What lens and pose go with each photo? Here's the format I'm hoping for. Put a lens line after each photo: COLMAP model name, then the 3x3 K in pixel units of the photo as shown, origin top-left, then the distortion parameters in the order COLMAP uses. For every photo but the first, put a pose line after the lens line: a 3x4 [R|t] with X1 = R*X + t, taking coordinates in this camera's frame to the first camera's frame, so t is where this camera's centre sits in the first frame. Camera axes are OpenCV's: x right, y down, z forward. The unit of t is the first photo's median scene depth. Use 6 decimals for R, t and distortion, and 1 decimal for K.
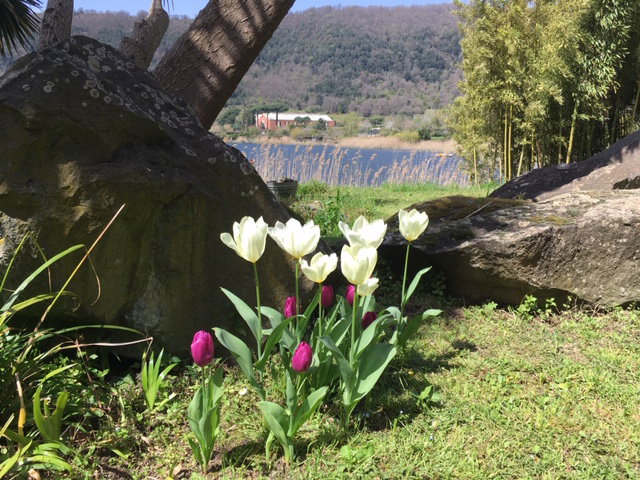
lens RADIAL K [[541.8, 0, 319.9], [0, 541.8, 237.8], [0, 0, 1]] dist [0.048870, -0.042029]
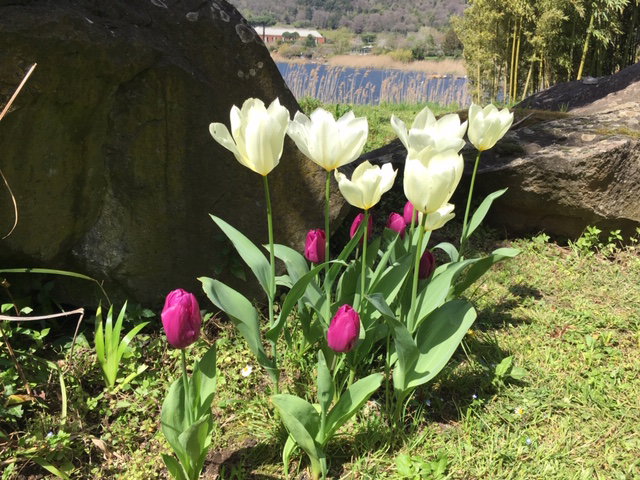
lens RADIAL K [[541.8, 0, 322.4], [0, 541.8, 243.8], [0, 0, 1]] dist [0.048870, -0.042029]
pose [[0.999505, 0.012066, 0.029051, -0.062605], [-0.016279, 0.988633, 0.149466, 0.025399], [-0.026917, -0.149865, 0.988340, 0.326628]]
